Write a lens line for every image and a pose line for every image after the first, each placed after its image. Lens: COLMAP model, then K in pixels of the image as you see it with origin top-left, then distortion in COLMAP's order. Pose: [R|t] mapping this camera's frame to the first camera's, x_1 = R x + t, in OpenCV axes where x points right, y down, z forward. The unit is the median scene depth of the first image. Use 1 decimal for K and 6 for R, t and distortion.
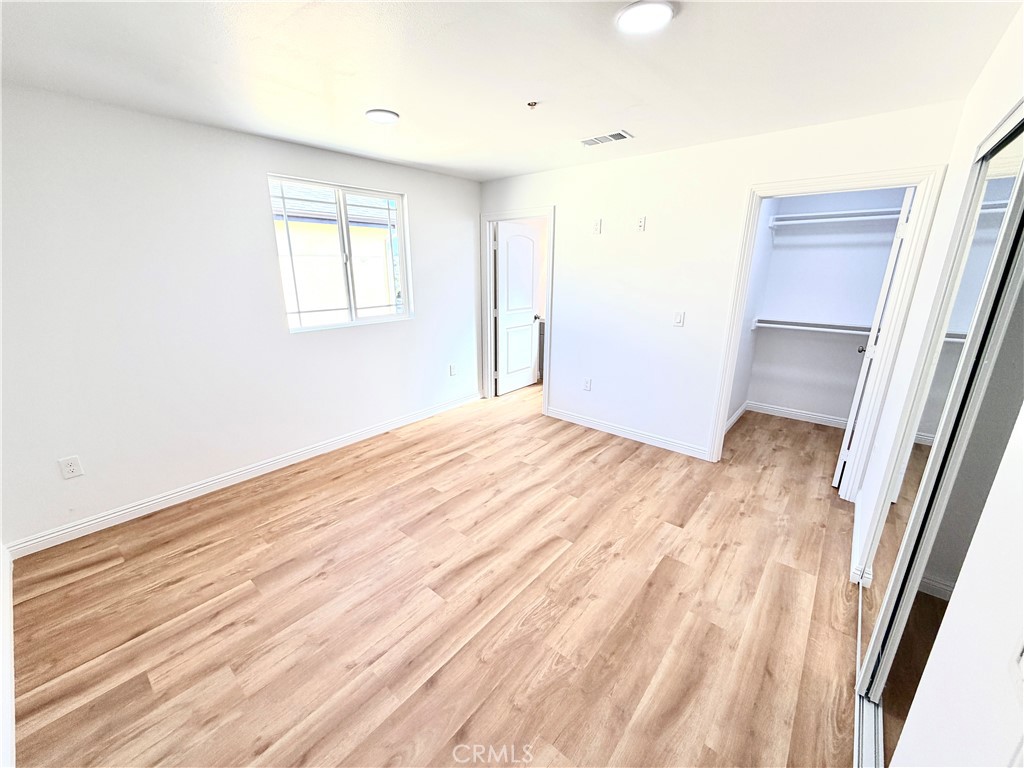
lens RADIAL K [[404.9, 0, 510.0], [0, 404.9, 379.6], [0, 0, 1]] dist [0.000323, 0.000369]
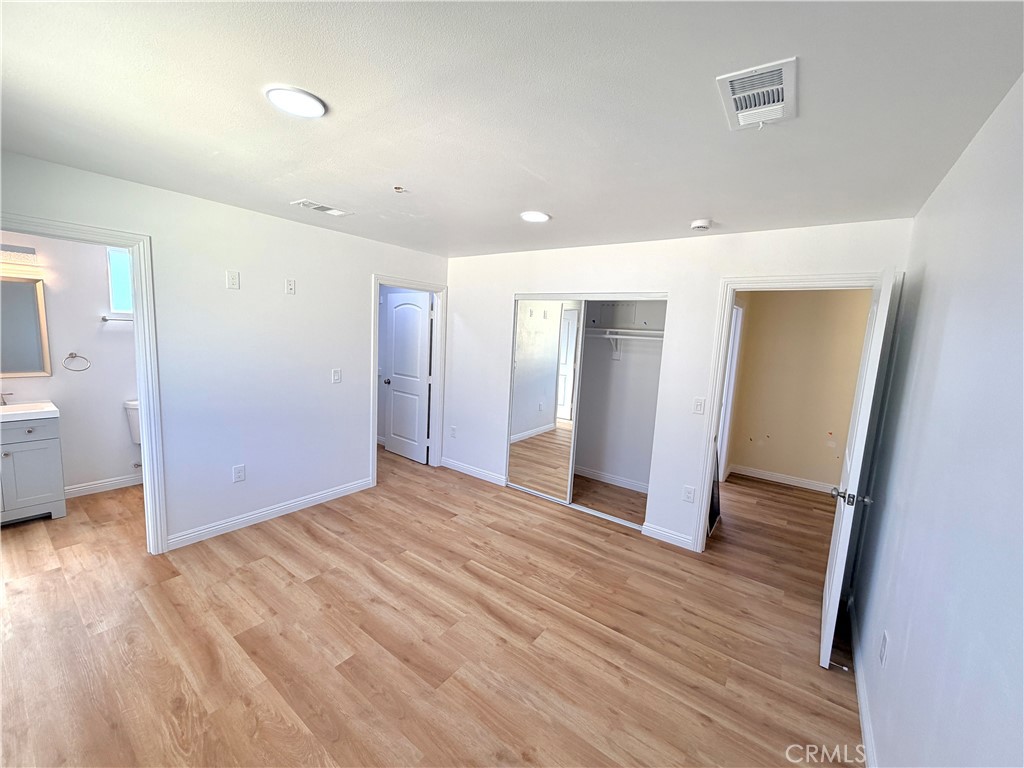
lens RADIAL K [[413.4, 0, 512.0], [0, 413.4, 384.0], [0, 0, 1]] dist [0.001524, -0.000020]
pose [[-0.067083, -0.128419, 0.989448, -0.870883], [0.221407, 0.965042, 0.140263, -0.212643], [-0.972871, 0.228480, -0.036305, 0.707790]]
